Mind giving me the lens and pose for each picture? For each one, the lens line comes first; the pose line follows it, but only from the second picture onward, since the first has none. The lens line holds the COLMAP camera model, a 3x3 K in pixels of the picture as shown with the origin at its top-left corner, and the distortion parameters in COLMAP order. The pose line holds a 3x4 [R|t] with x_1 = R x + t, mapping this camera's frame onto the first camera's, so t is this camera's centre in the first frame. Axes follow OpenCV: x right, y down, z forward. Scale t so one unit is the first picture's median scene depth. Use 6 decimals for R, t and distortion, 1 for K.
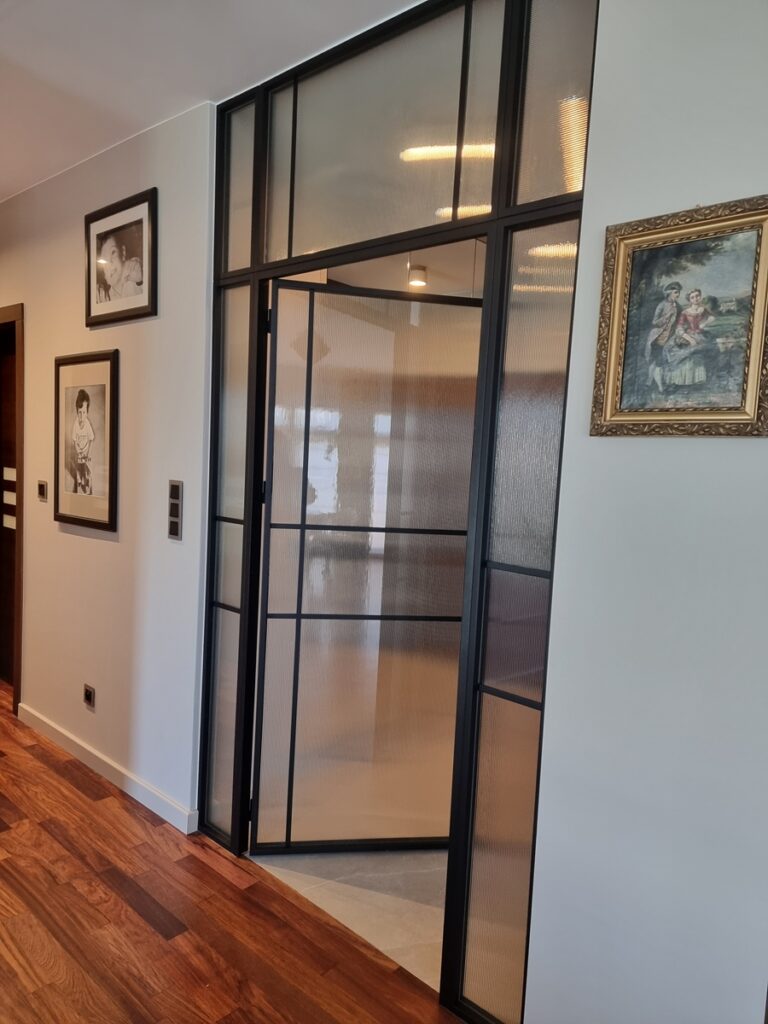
lens RADIAL K [[706.8, 0, 398.3], [0, 706.8, 519.4], [0, 0, 1]] dist [0.071924, -0.054863]
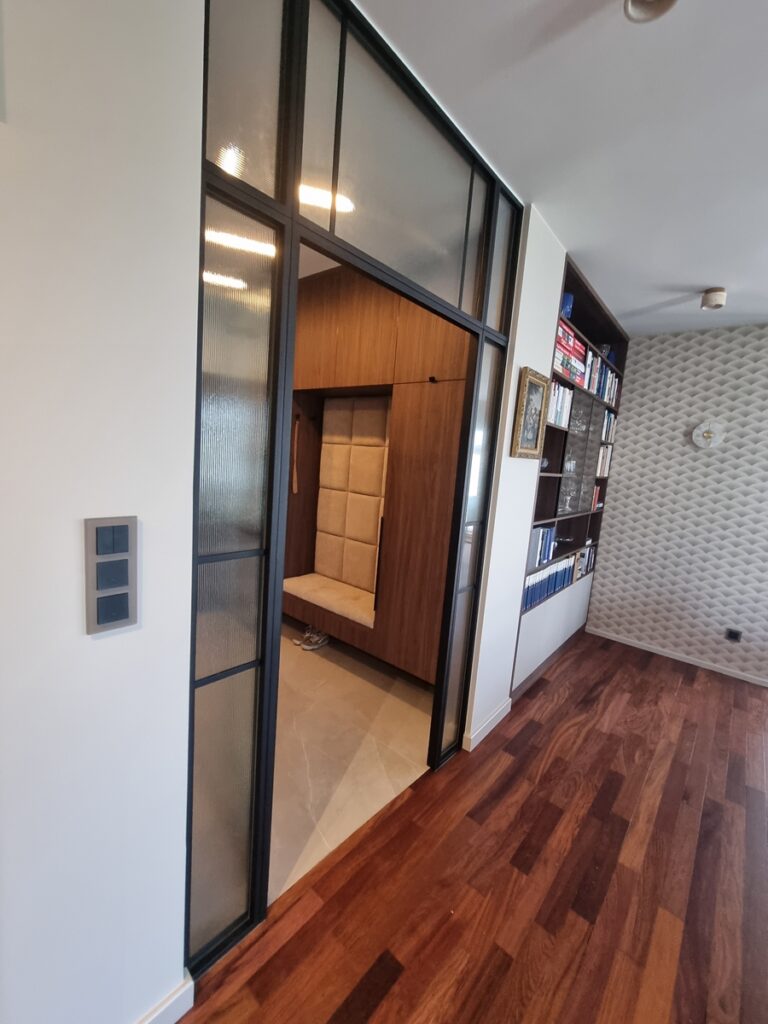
lens RADIAL K [[419.2, 0, 376.1], [0, 419.2, 511.0], [0, 0, 1]] dist [-0.006543, 0.001651]
pose [[0.004160, -0.182723, 0.983156, -0.840811], [0.009178, 0.983130, 0.182680, -0.155667], [-0.999949, 0.008263, 0.005767, 1.125358]]
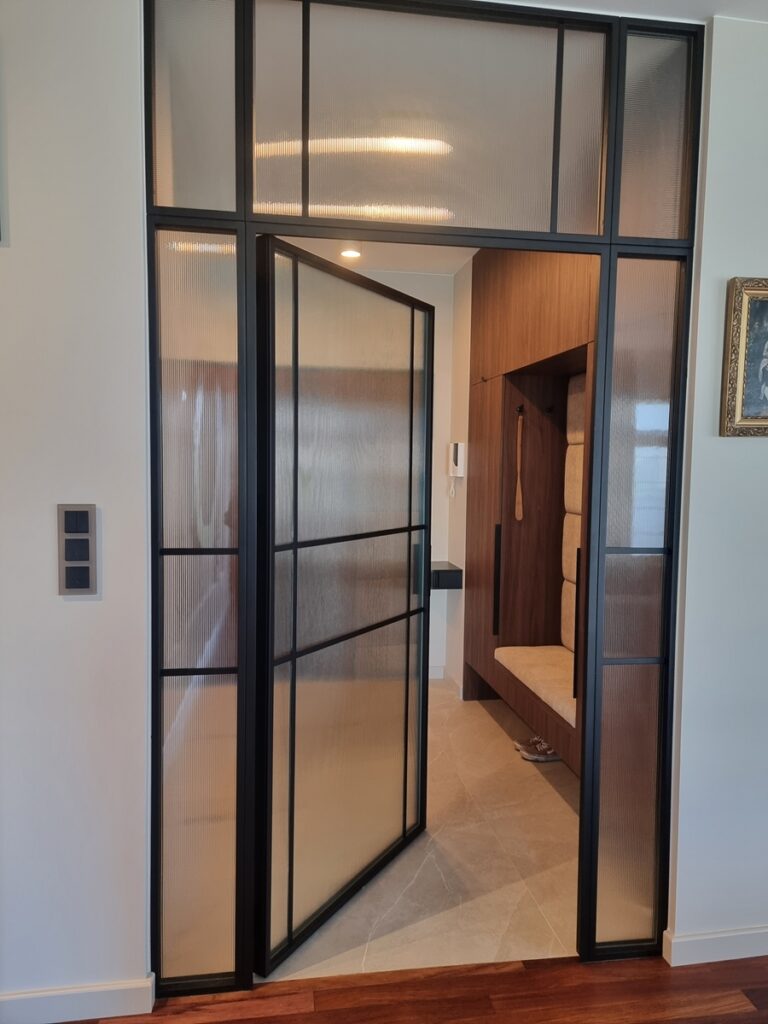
lens RADIAL K [[706.8, 0, 392.1], [0, 706.8, 508.0], [0, 0, 1]] dist [0.071924, -0.054863]
pose [[0.637895, -0.092877, 0.764502, -0.877082], [0.085727, 0.995095, 0.049361, -0.081927], [-0.765337, 0.034051, 0.642728, 0.495174]]
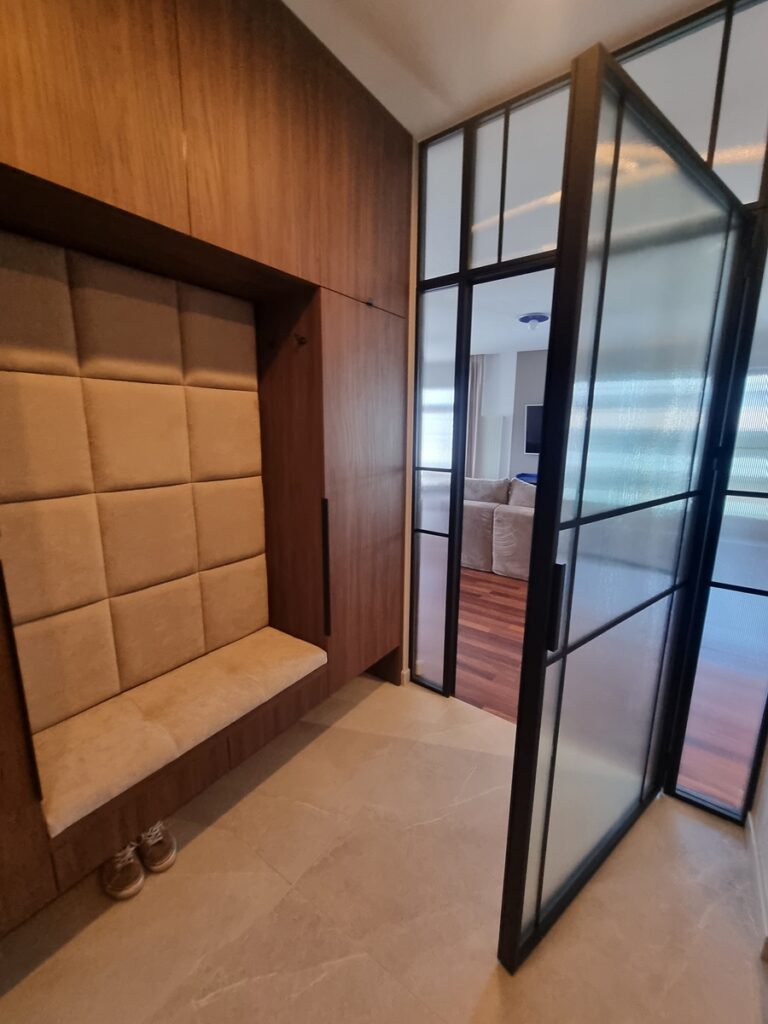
lens RADIAL K [[419.2, 0, 380.8], [0, 419.2, 511.1], [0, 0, 1]] dist [-0.006543, 0.001651]
pose [[-0.995084, -0.043436, -0.089002, 0.384859], [-0.066358, 0.959546, 0.273620, -0.118769], [0.073517, 0.278180, -0.957711, 1.942760]]
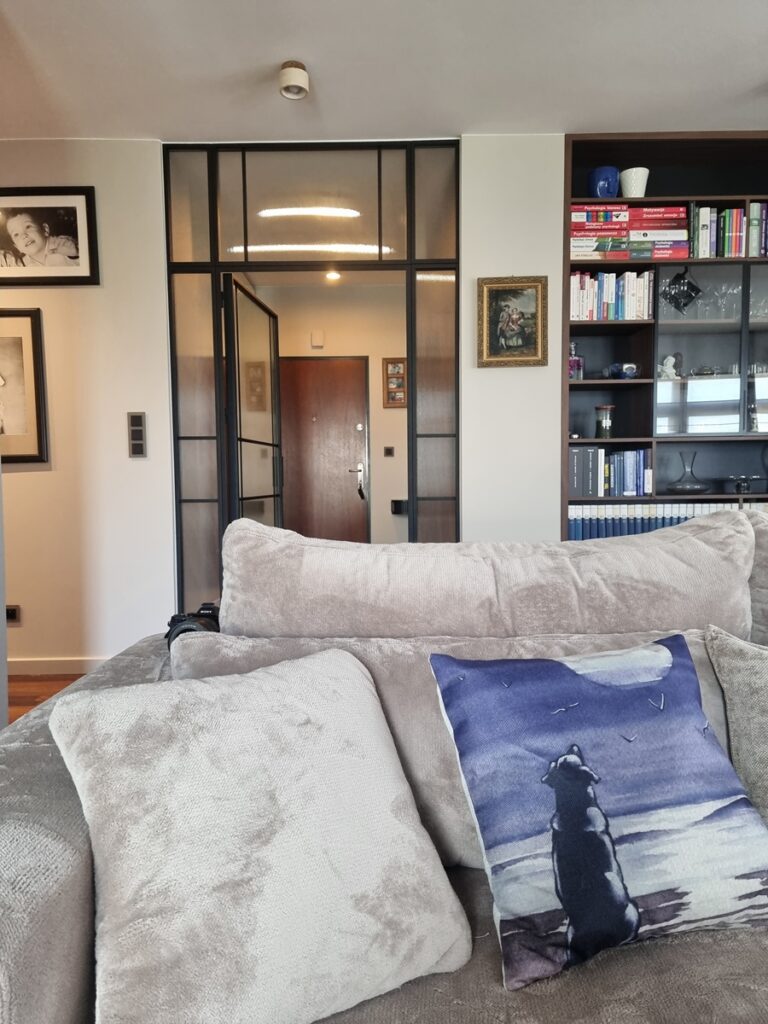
lens RADIAL K [[706.8, 0, 381.4], [0, 706.8, 518.0], [0, 0, 1]] dist [0.071924, -0.054863]
pose [[0.749813, -0.095757, 0.654684, -1.193441], [0.108195, 0.993898, 0.021456, 0.224713], [-0.652744, 0.054745, 0.755598, -0.401365]]
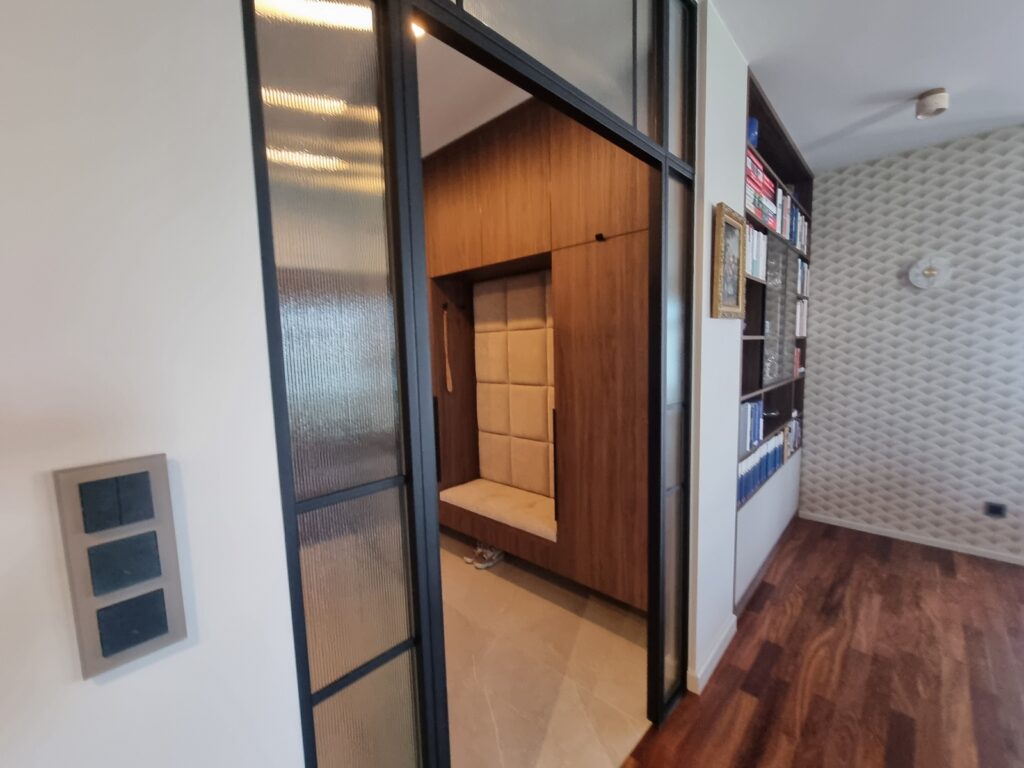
lens RADIAL K [[419.2, 0, 510.1], [0, 419.2, 391.3], [0, 0, 1]] dist [-0.006543, 0.001651]
pose [[0.044966, -0.155976, 0.986737, -0.645406], [0.117798, 0.981673, 0.149807, -0.122449], [-0.992019, 0.109499, 0.062516, 1.155147]]
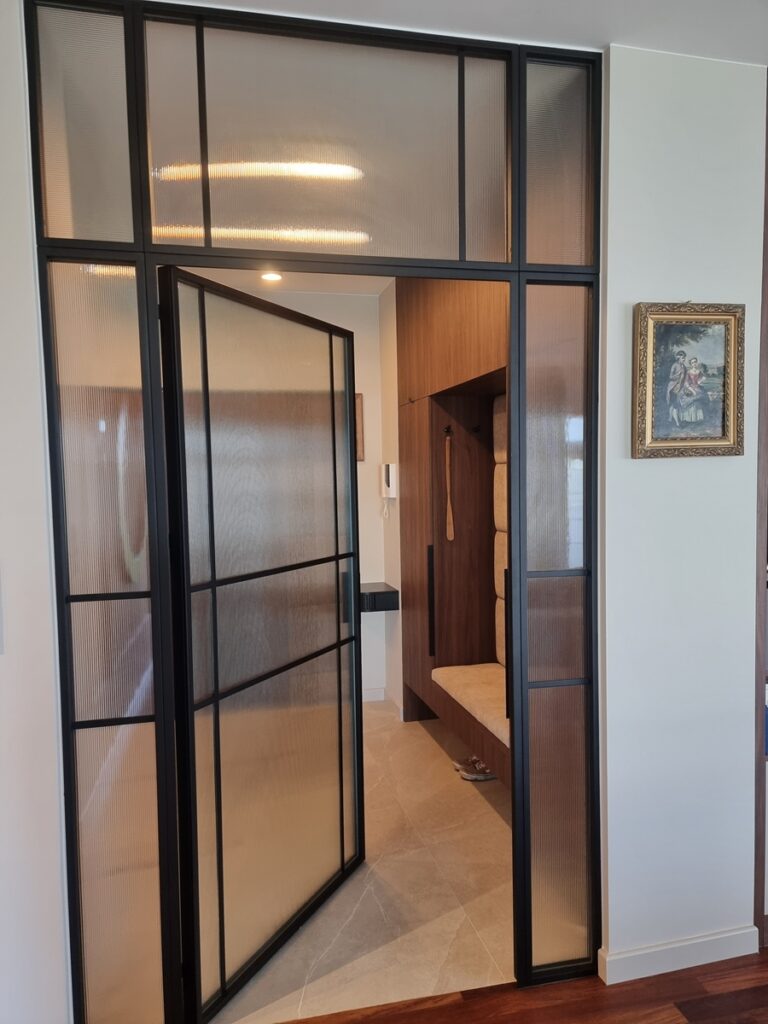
lens RADIAL K [[706.8, 0, 385.9], [0, 706.8, 520.0], [0, 0, 1]] dist [0.071924, -0.054863]
pose [[0.578262, -0.113167, 0.807964, -0.842017], [0.119736, 0.991381, 0.053162, -0.102389], [-0.807017, 0.066000, 0.586828, 0.477356]]
